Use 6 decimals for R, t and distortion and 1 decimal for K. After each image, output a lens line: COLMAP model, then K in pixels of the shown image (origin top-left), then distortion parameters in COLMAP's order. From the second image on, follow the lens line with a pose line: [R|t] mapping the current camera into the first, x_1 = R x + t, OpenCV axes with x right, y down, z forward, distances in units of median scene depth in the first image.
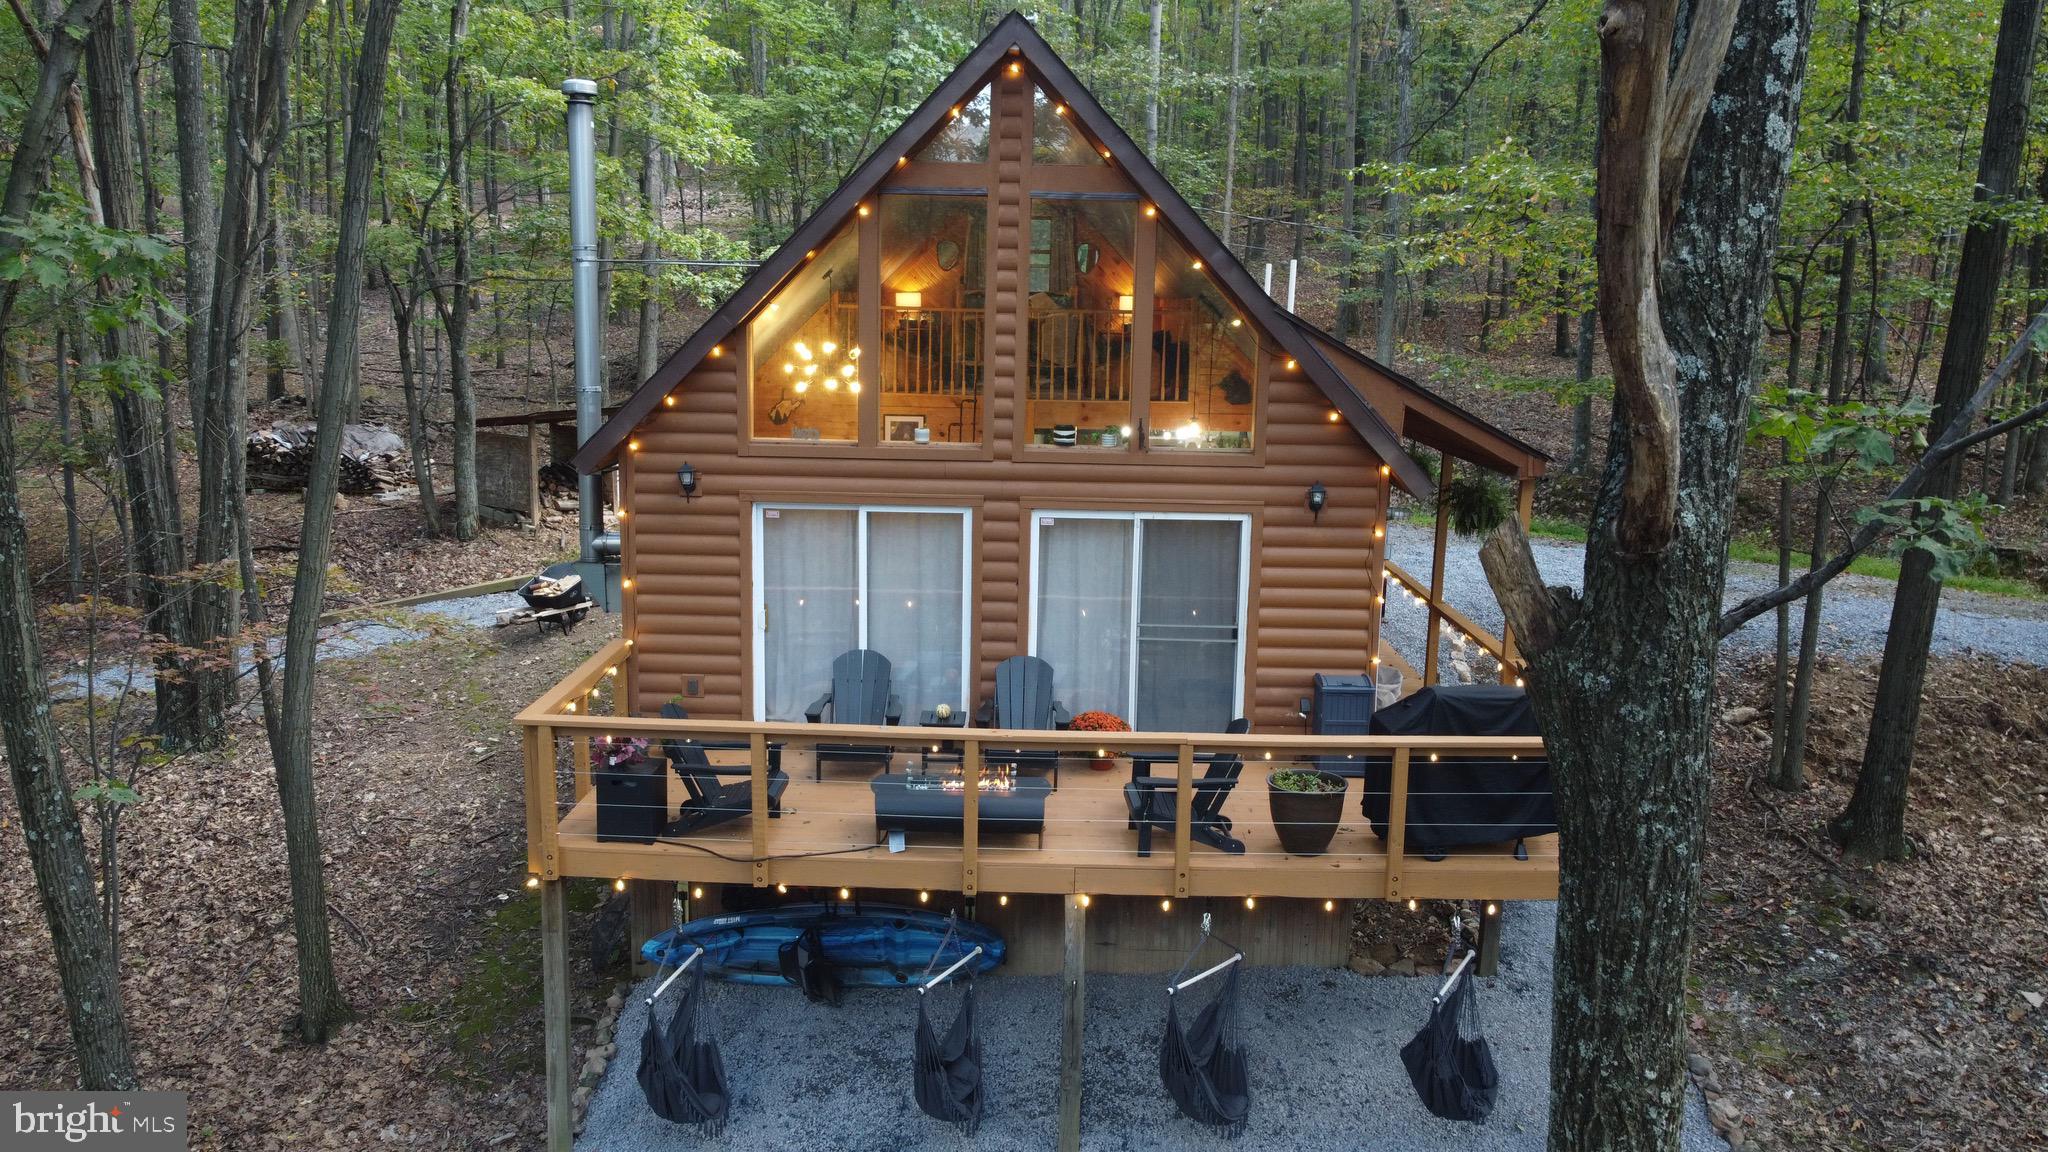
lens RADIAL K [[1560.9, 0, 1024.4], [0, 1560.9, 579.1], [0, 0, 1]] dist [-0.008242, 0.006894]
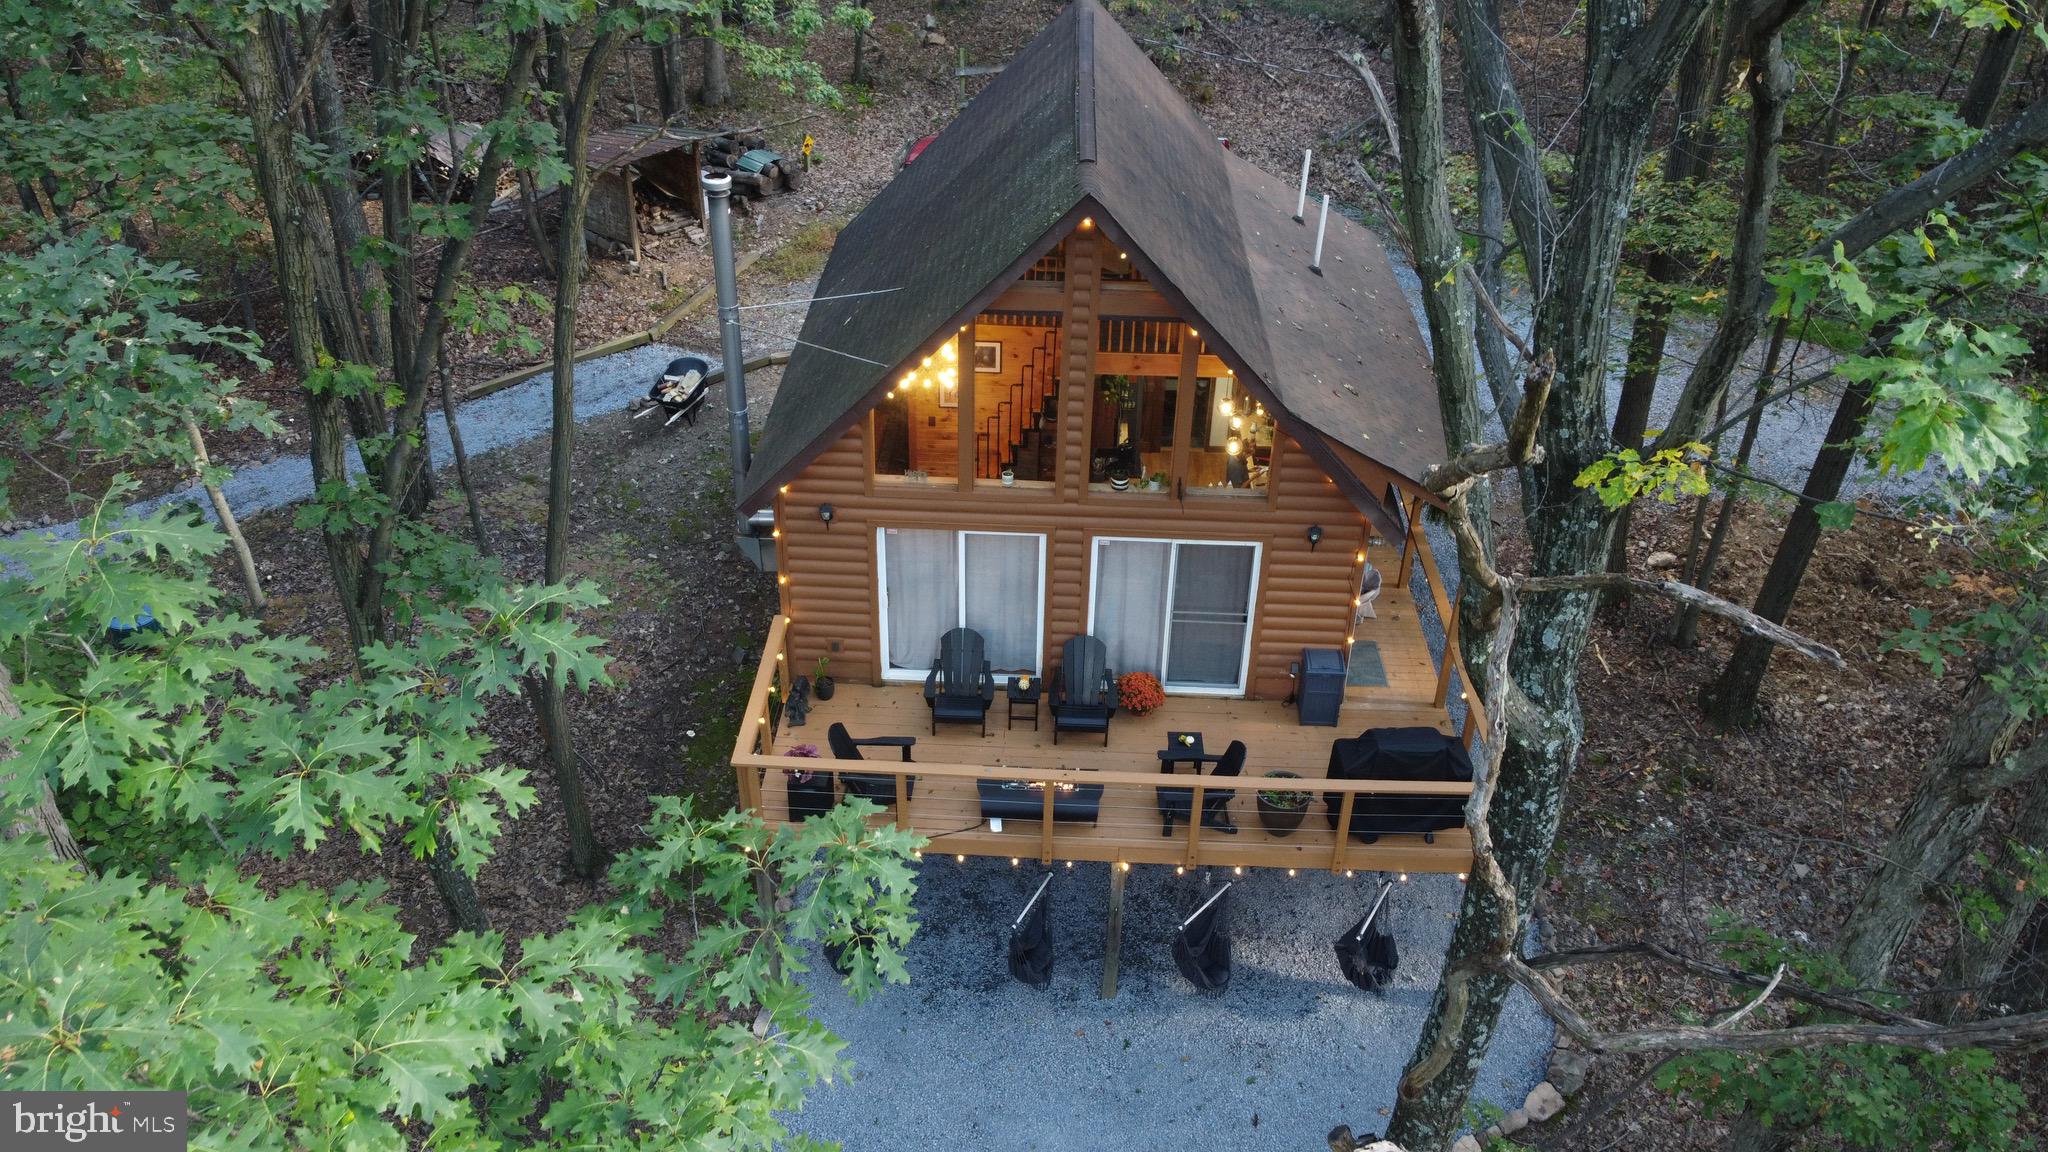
lens RADIAL K [[1560.9, 0, 1023.7], [0, 1560.9, 580.6], [0, 0, 1]] dist [-0.008242, 0.006894]
pose [[0.999673, 0.014451, -0.021113, -0.024707], [-0.005062, 0.920613, 0.390443, -0.513483], [0.025079, -0.390208, 0.920385, -0.205556]]
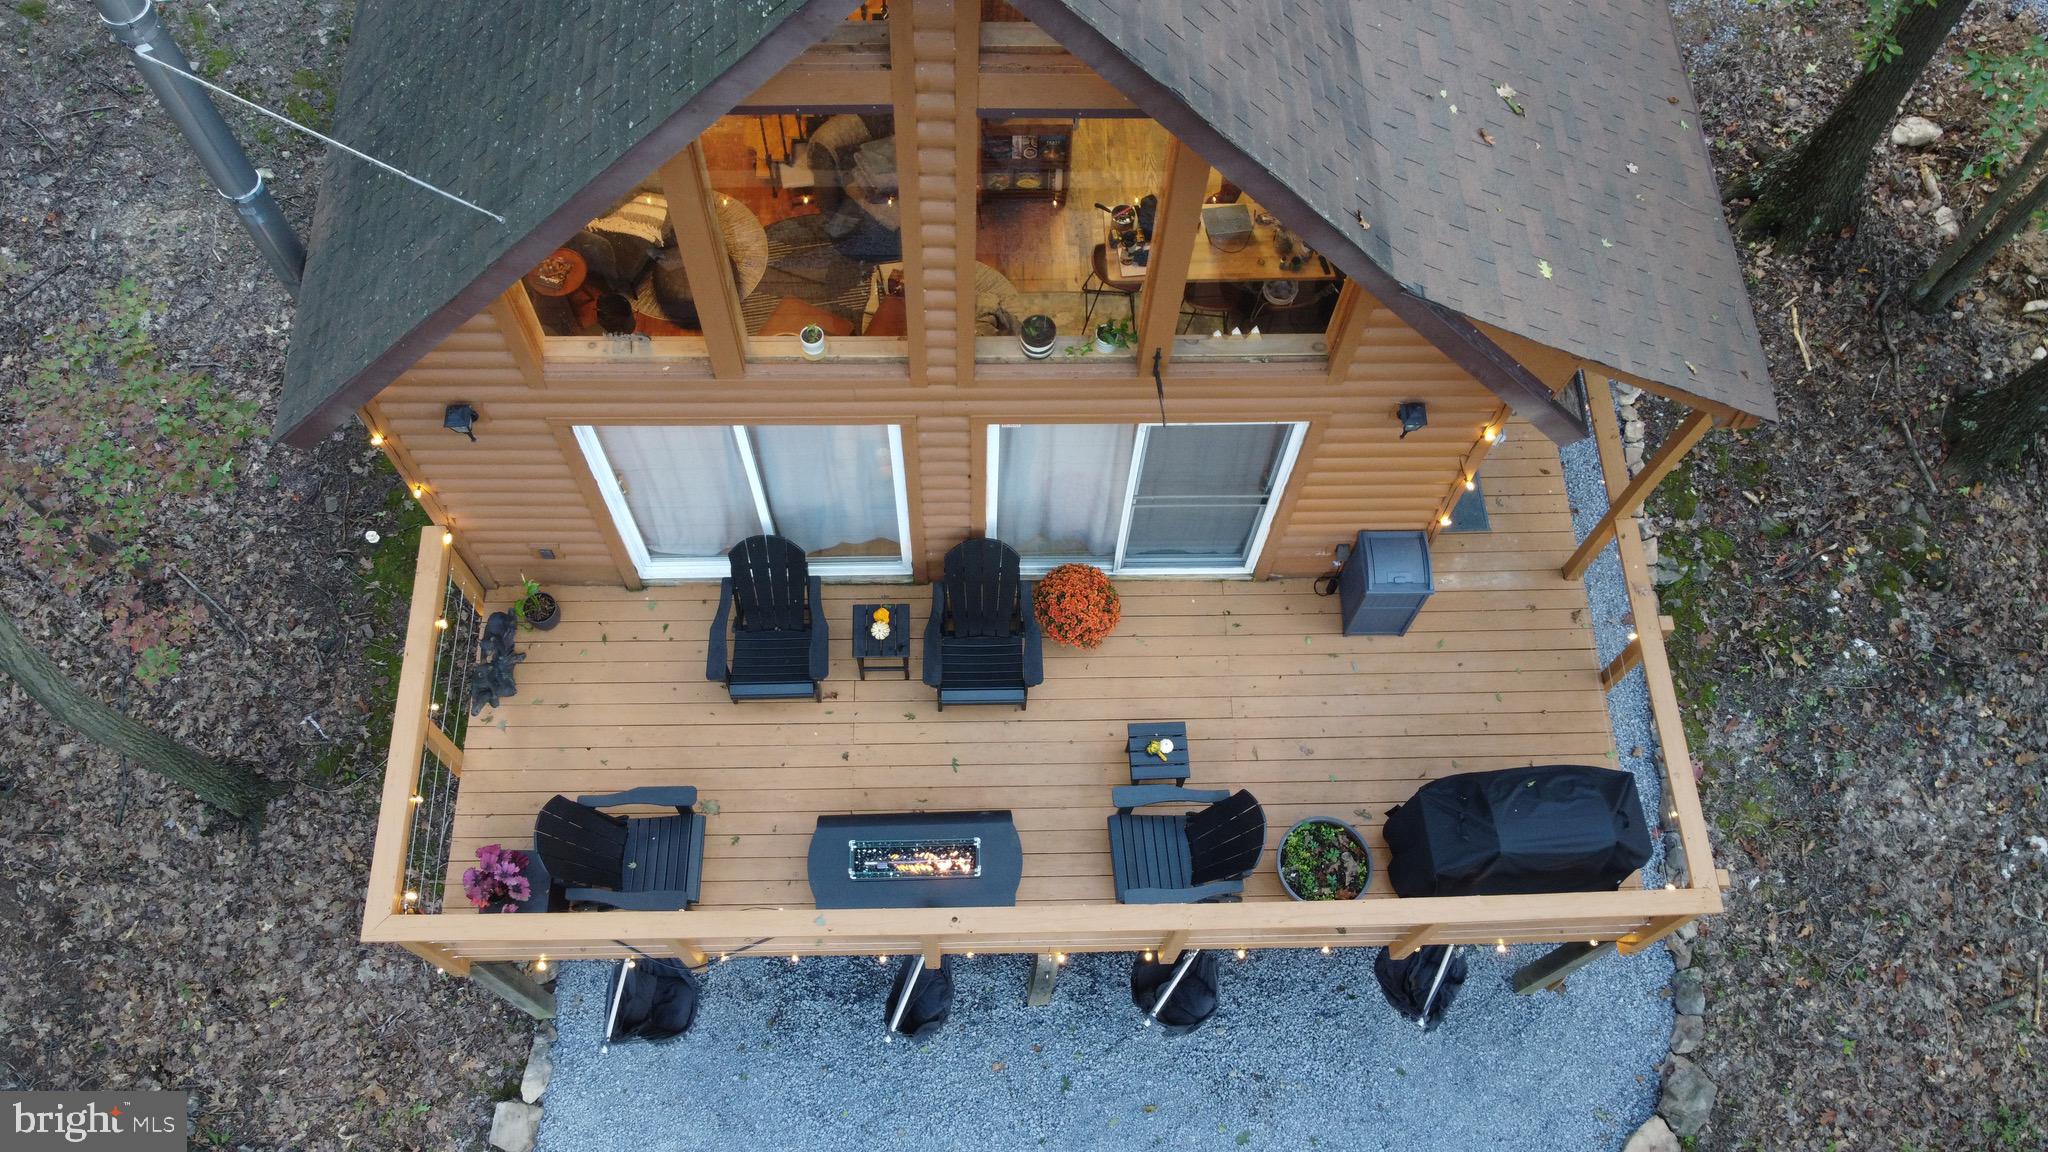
lens RADIAL K [[1560.9, 0, 1020.1], [0, 1560.9, 579.8], [0, 0, 1]] dist [-0.008242, 0.006894]
pose [[0.999378, -0.029121, 0.019905, 0.003044], [0.000446, 0.574696, 0.818367, -0.557796], [-0.035271, -0.817849, 0.574351, 0.552949]]
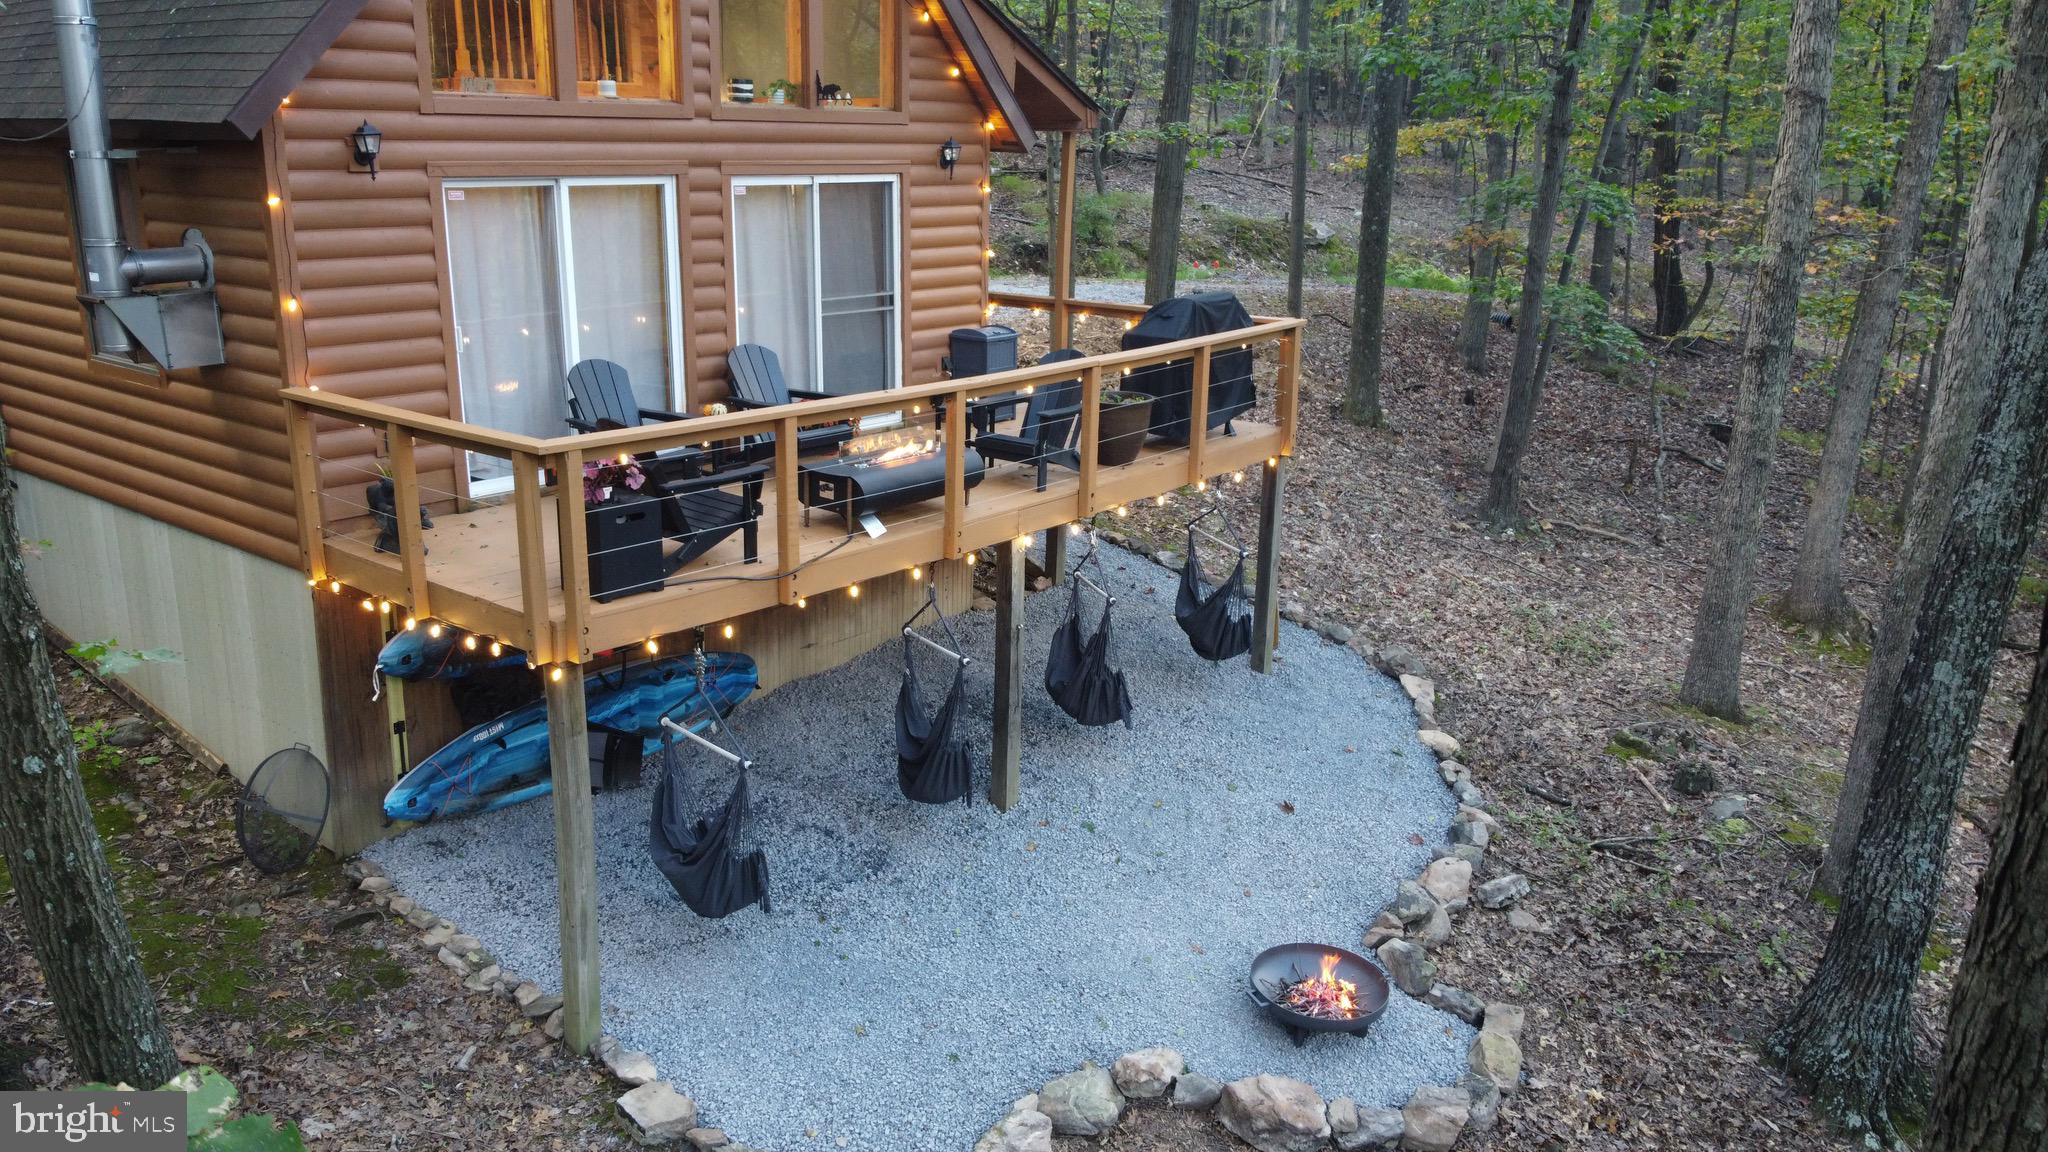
lens RADIAL K [[1560.9, 0, 1021.6], [0, 1560.9, 572.1], [0, 0, 1]] dist [-0.008242, 0.006894]
pose [[0.617944, -0.221553, 0.754361, -0.607882], [0.135630, 0.975130, 0.175289, 0.041481], [-0.774435, -0.006005, 0.632625, 0.310242]]
